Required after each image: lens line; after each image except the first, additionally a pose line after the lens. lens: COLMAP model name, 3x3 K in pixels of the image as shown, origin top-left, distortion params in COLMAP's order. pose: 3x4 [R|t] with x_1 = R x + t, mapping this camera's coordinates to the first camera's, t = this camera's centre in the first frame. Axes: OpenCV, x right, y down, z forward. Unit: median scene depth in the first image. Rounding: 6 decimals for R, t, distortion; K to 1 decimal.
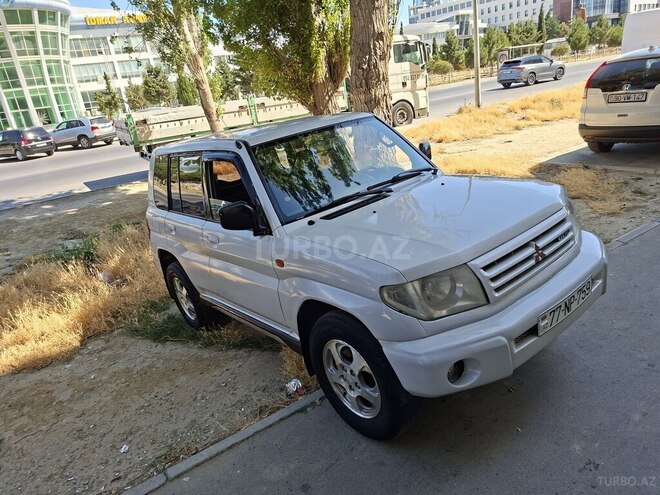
lens RADIAL K [[456.9, 0, 334.4], [0, 456.9, 243.1], [0, 0, 1]] dist [0.064555, -0.065196]
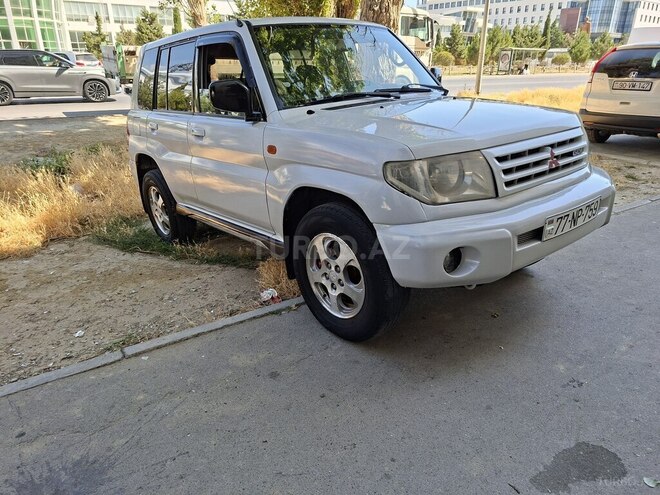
lens RADIAL K [[456.9, 0, 332.5], [0, 456.9, 247.4], [0, 0, 1]] dist [0.064555, -0.065196]
pose [[0.990753, 0.126359, 0.049423, -0.012616], [-0.128488, 0.990797, 0.042565, 0.115419], [-0.043590, -0.048521, 0.997871, 0.041294]]
